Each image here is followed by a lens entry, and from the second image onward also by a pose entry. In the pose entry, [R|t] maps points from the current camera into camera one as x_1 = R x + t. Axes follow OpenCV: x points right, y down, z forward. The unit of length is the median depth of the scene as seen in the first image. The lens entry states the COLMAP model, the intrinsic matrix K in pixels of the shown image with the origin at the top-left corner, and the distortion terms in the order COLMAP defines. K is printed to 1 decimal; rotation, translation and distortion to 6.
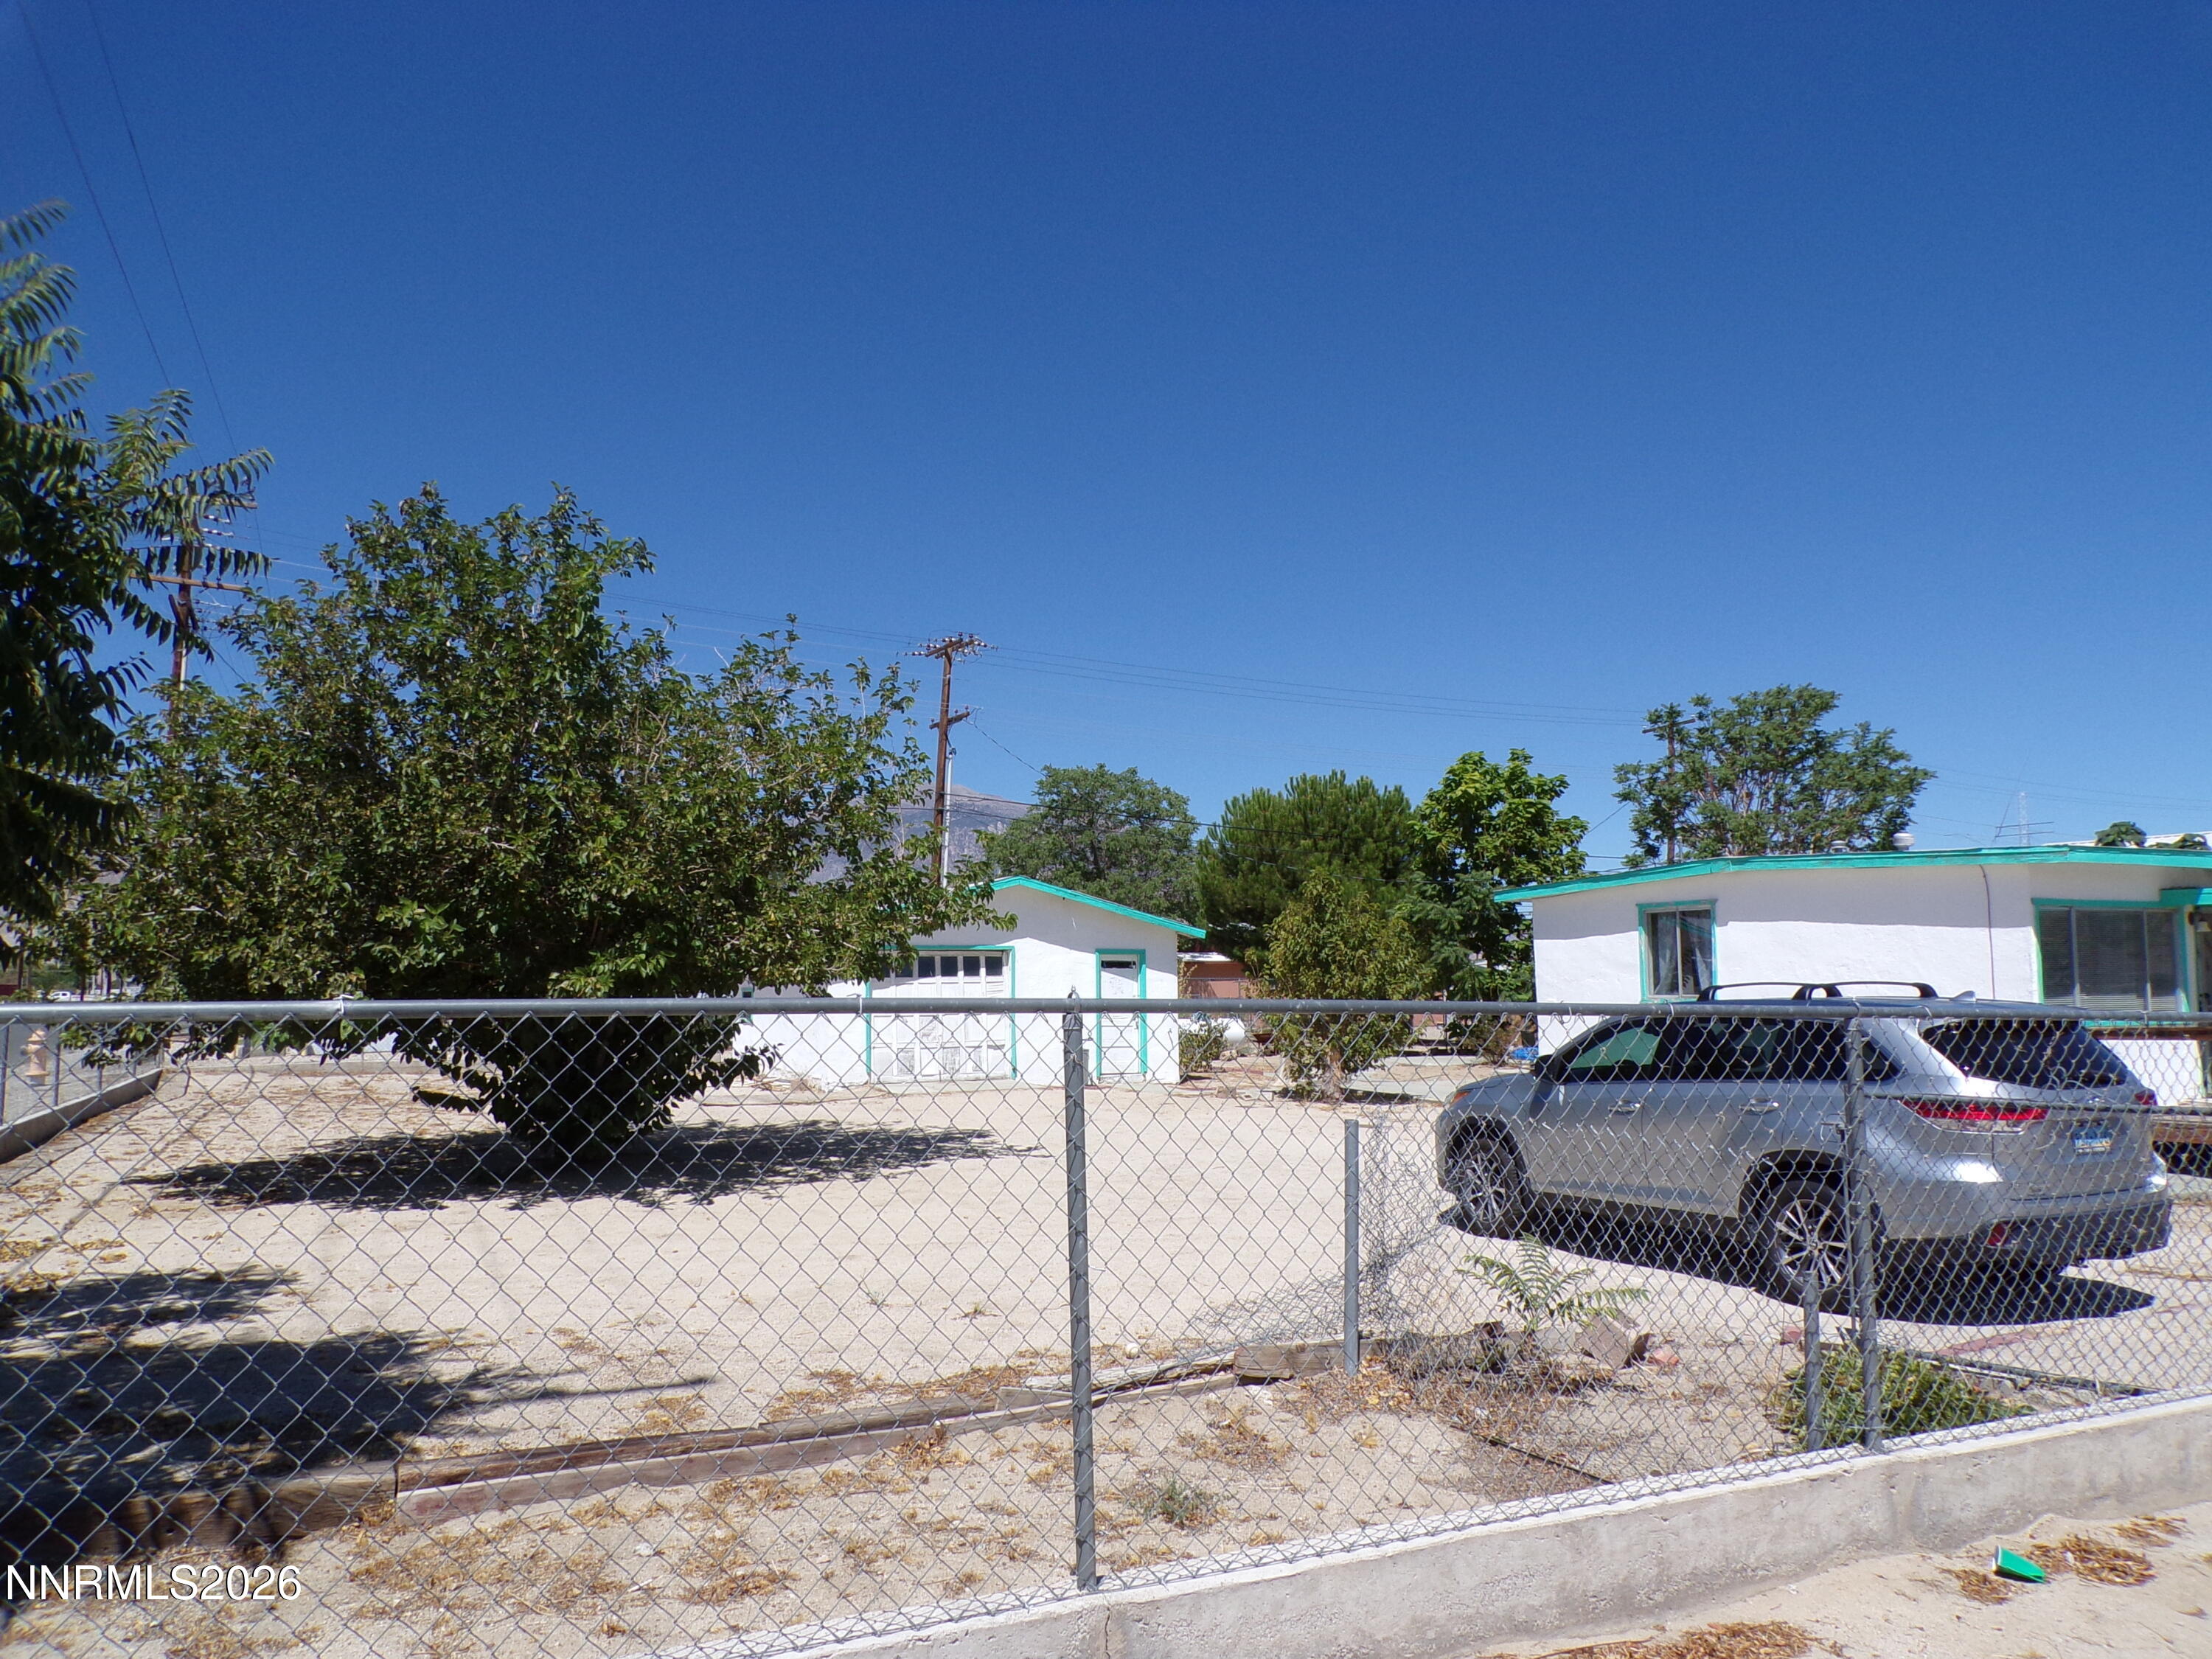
lens RADIAL K [[1512.2, 0, 1105.2], [0, 1512.2, 823.0], [0, 0, 1]] dist [-0.013745, 0.011478]
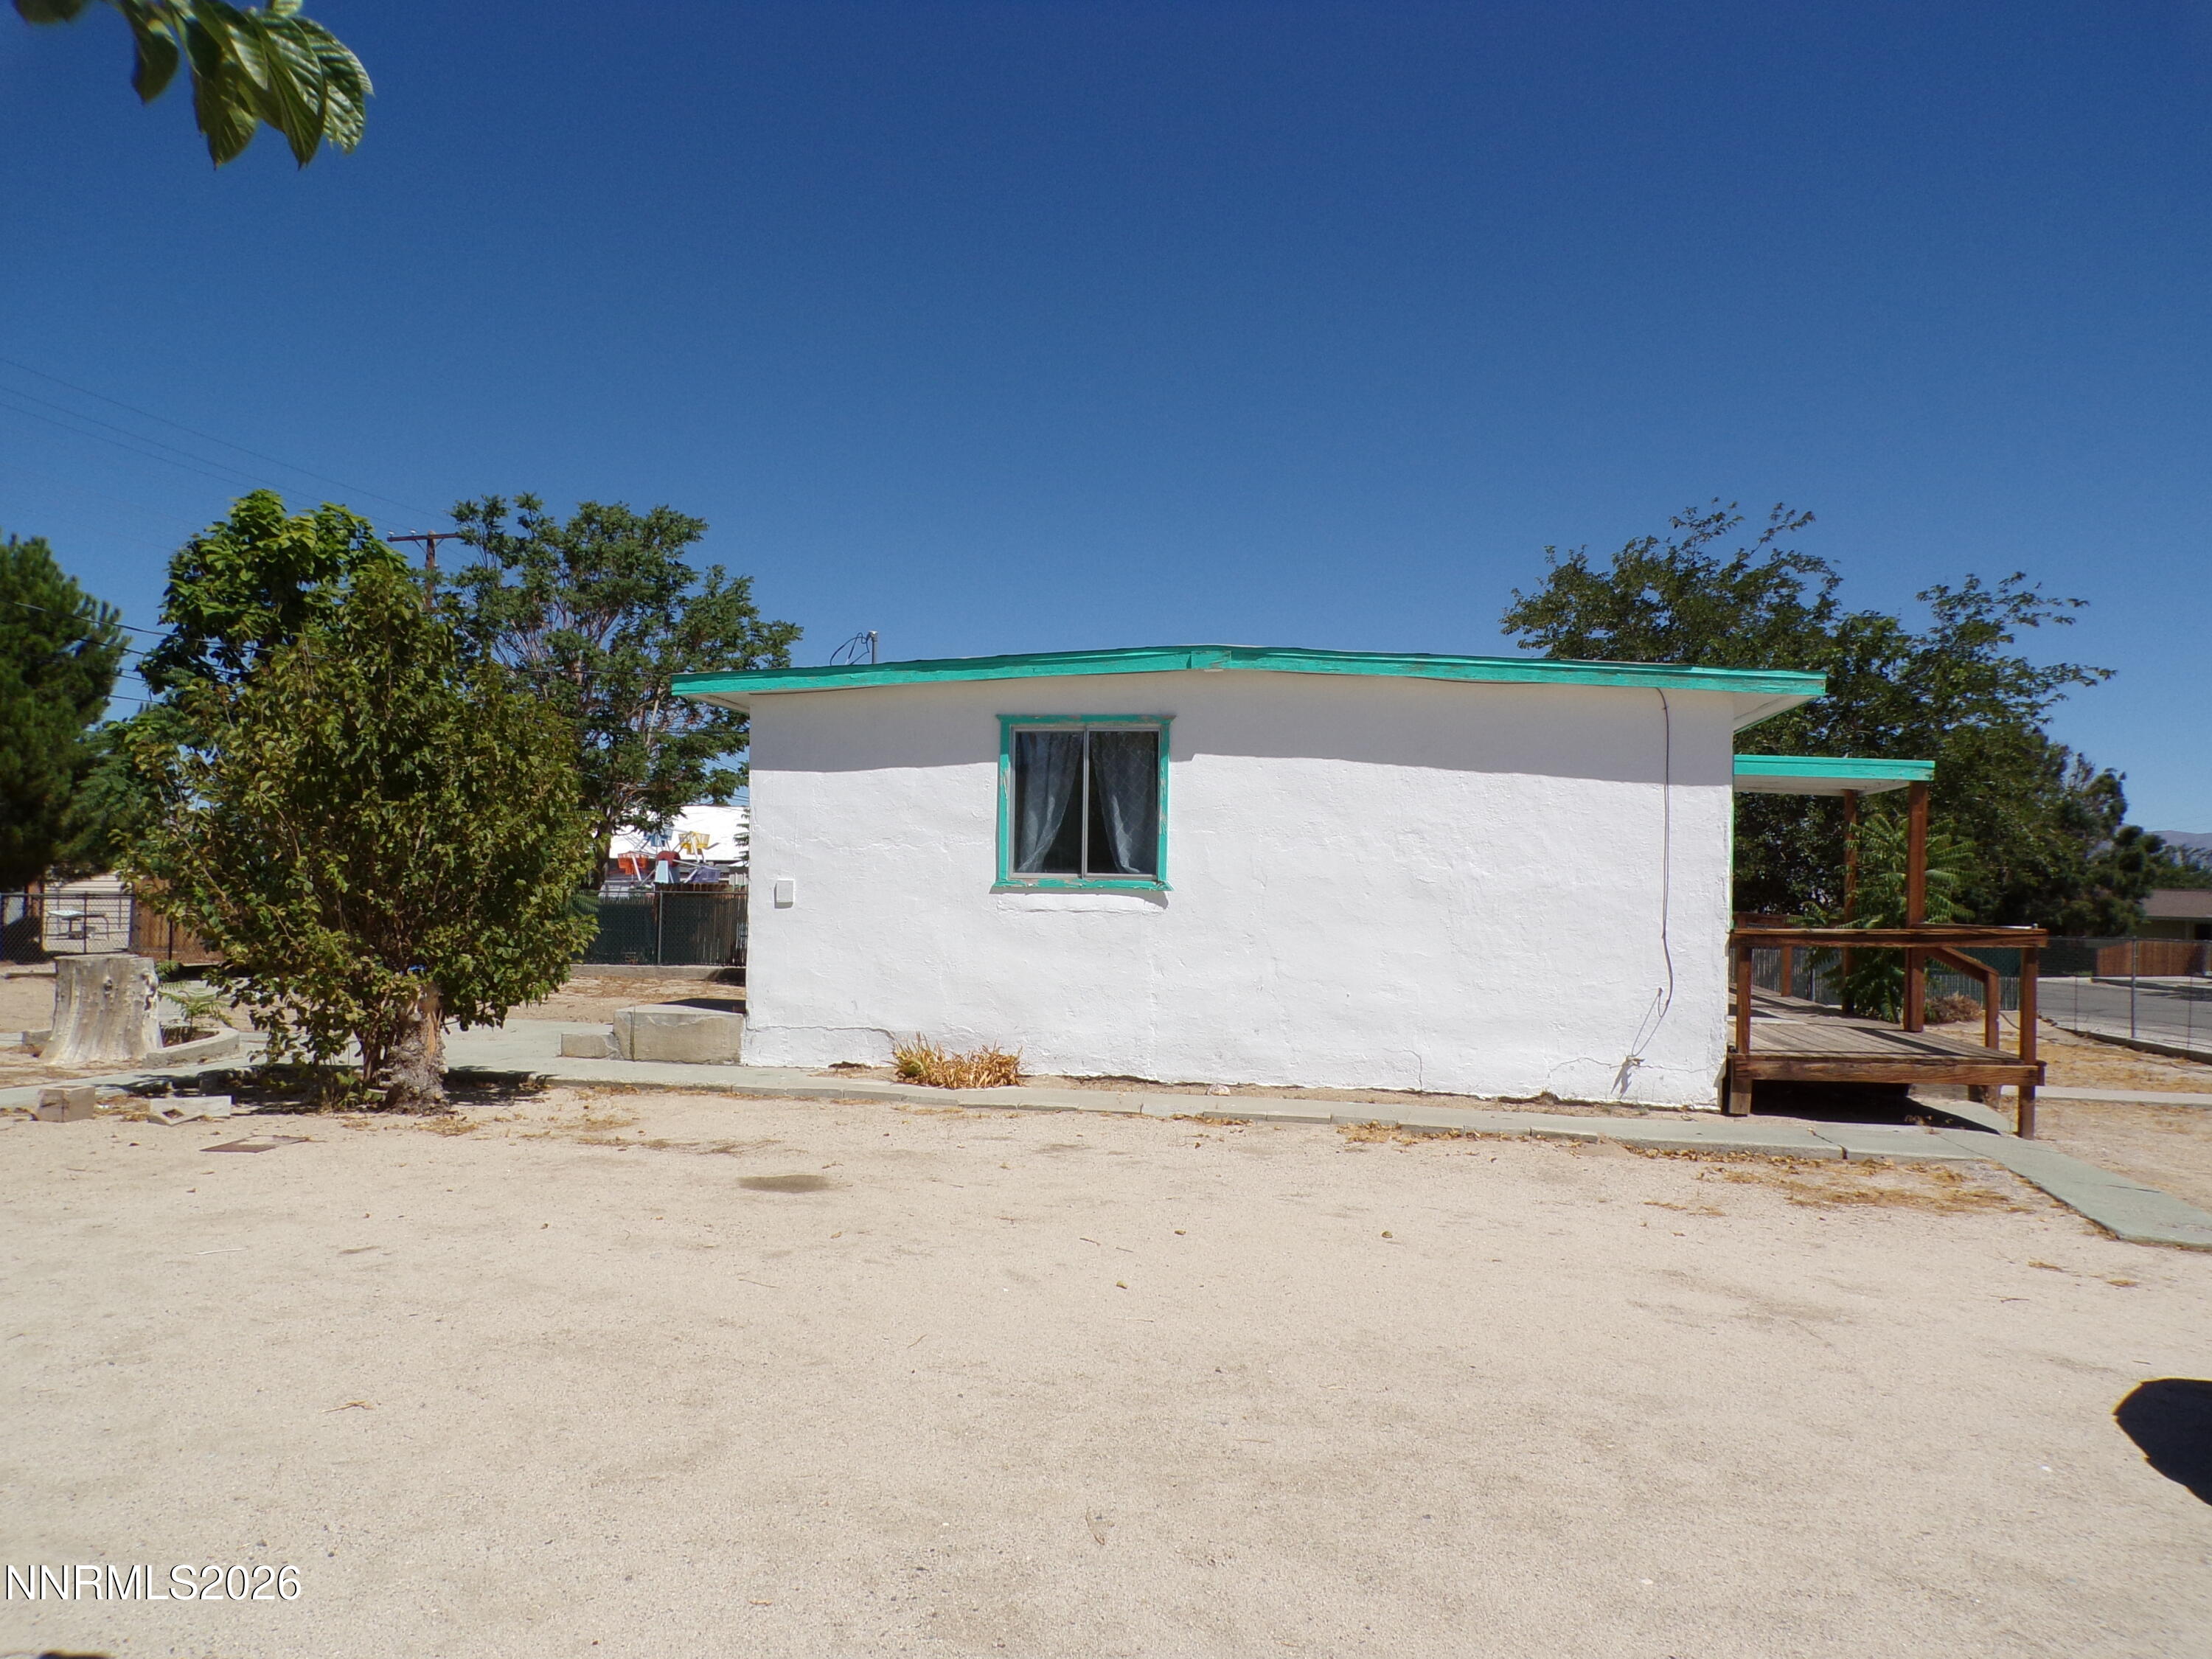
lens RADIAL K [[1512.2, 0, 1131.5], [0, 1512.2, 833.7], [0, 0, 1]] dist [-0.013745, 0.011478]
pose [[0.588479, 0.038919, 0.807575, -0.064853], [-0.101015, 0.994553, 0.025680, 0.062919], [-0.802177, -0.096689, 0.589205, 0.493319]]
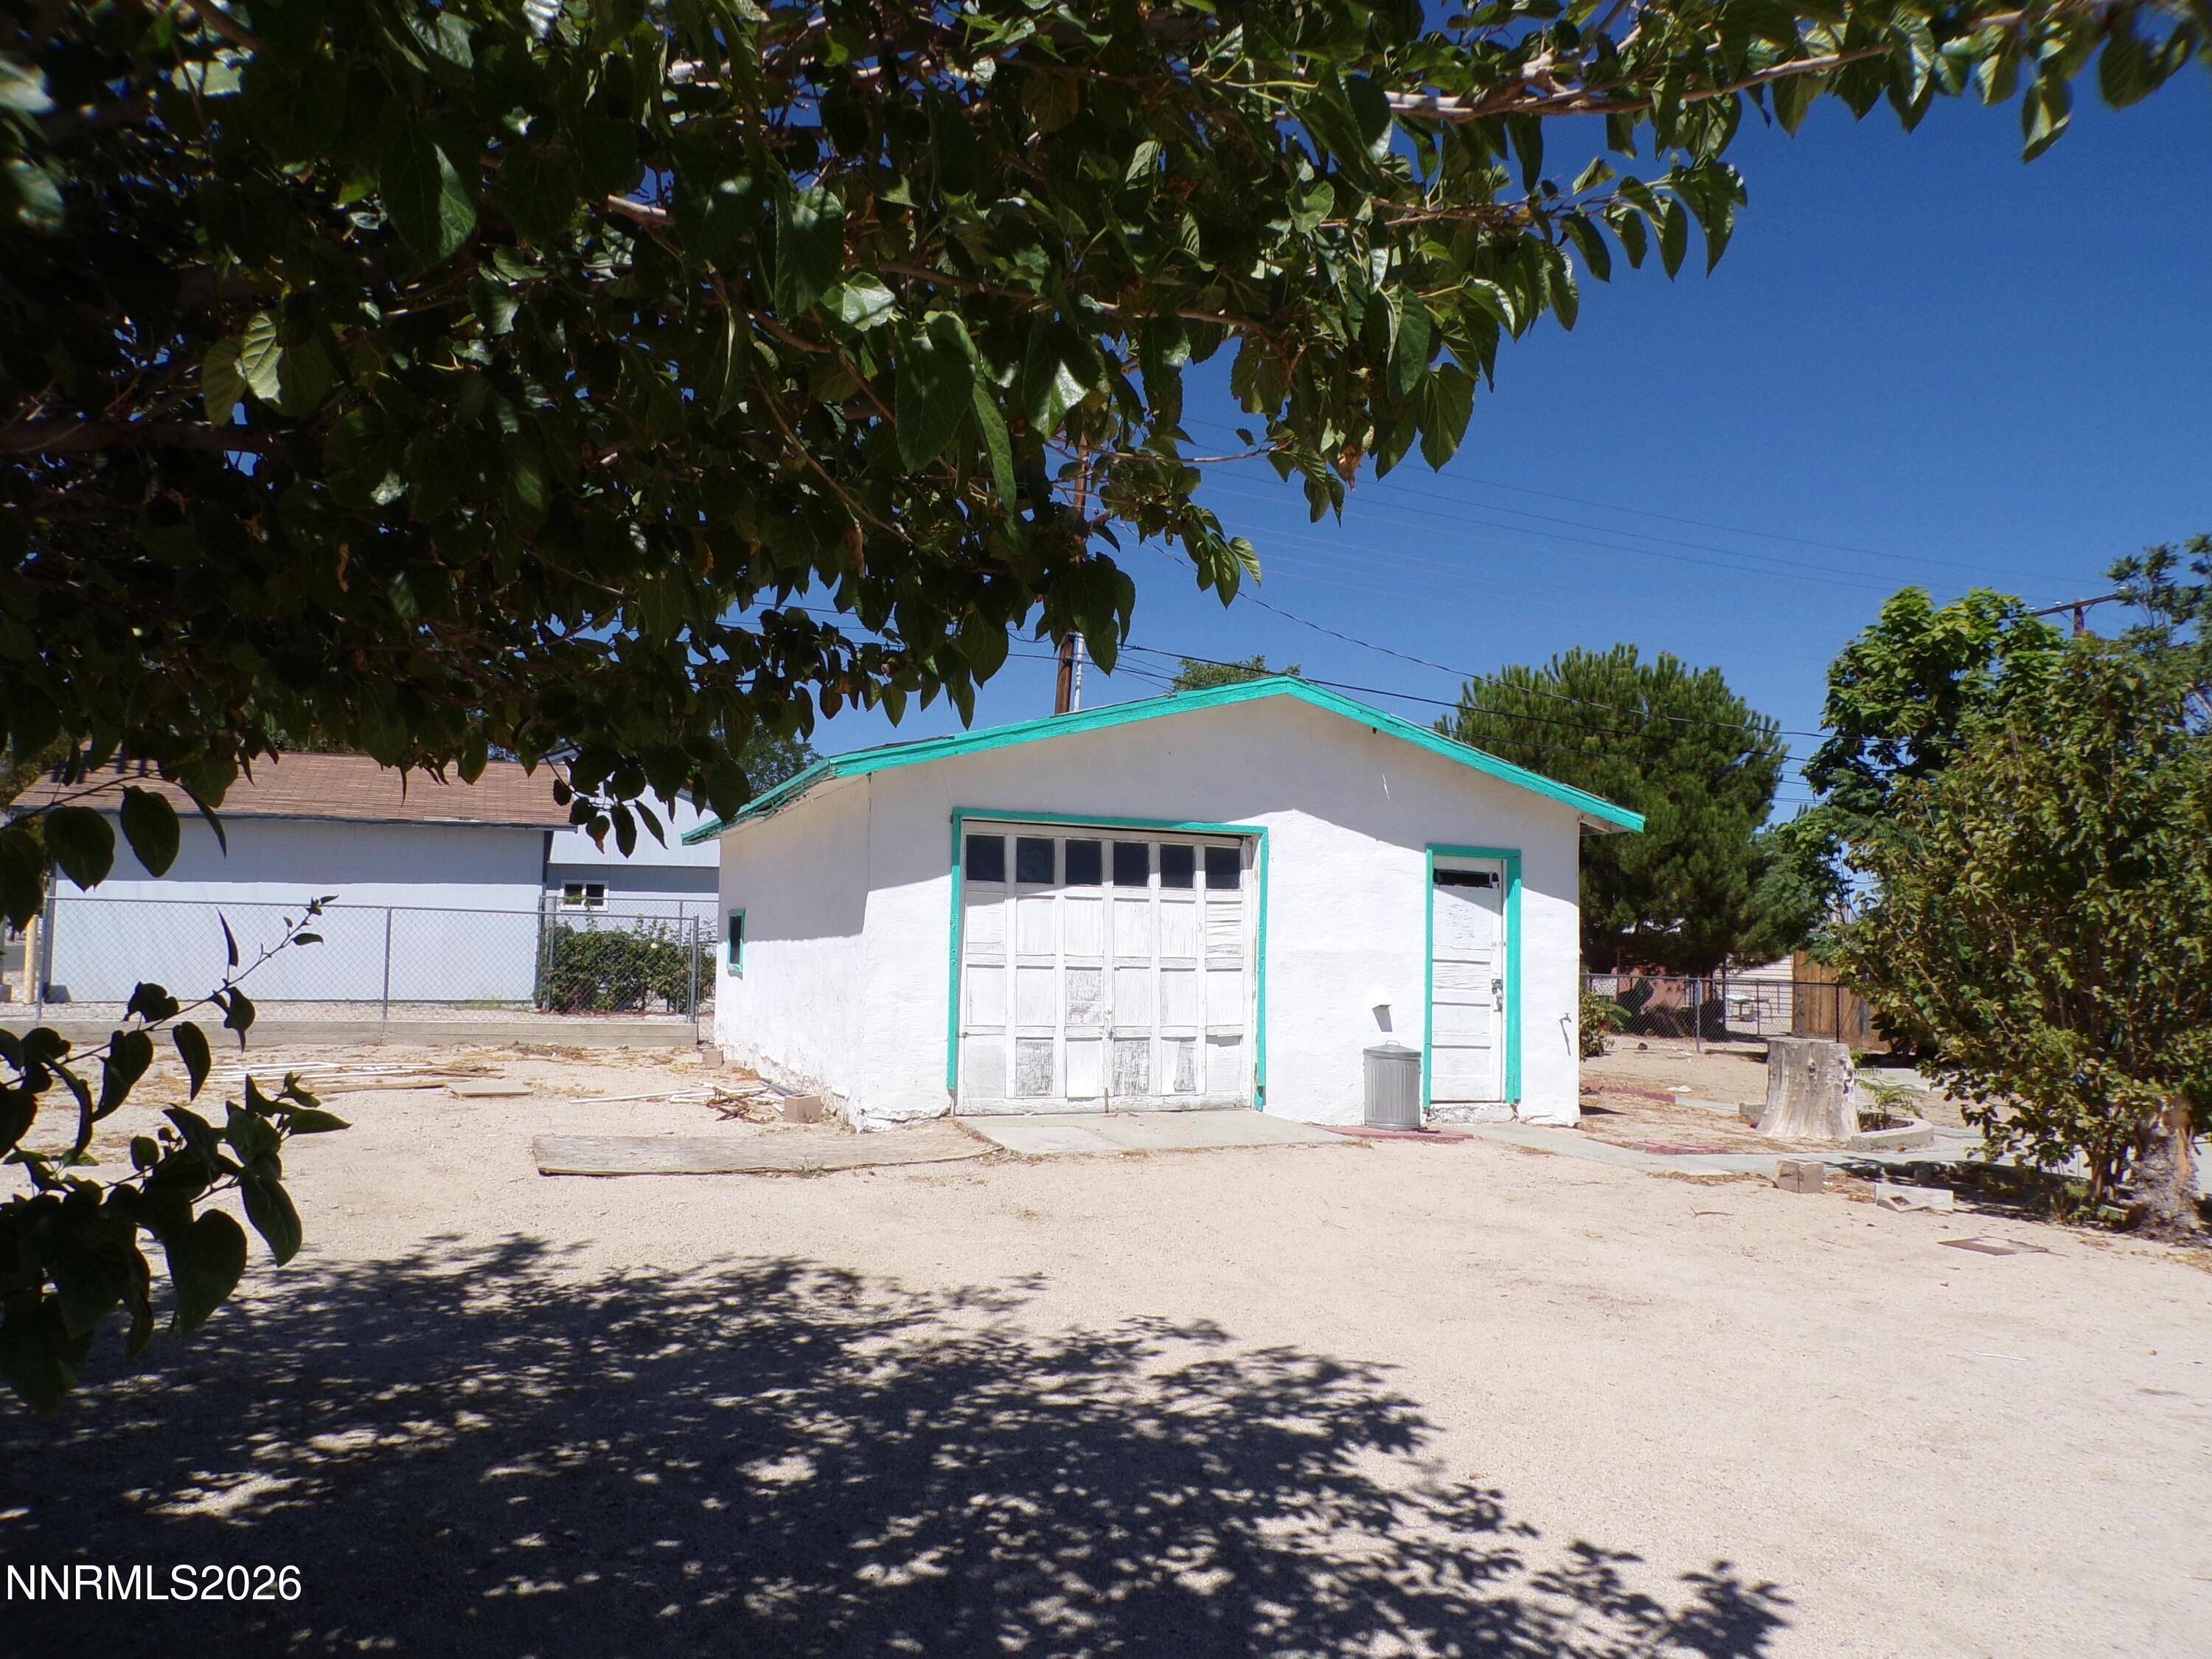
lens RADIAL K [[1512.2, 0, 1083.8], [0, 1512.2, 831.8], [0, 0, 1]] dist [-0.013745, 0.011478]
pose [[0.996392, 0.031743, -0.078715, -0.076061], [-0.028962, 0.998924, 0.036218, 0.064129], [0.079780, -0.033808, 0.996239, 0.501648]]
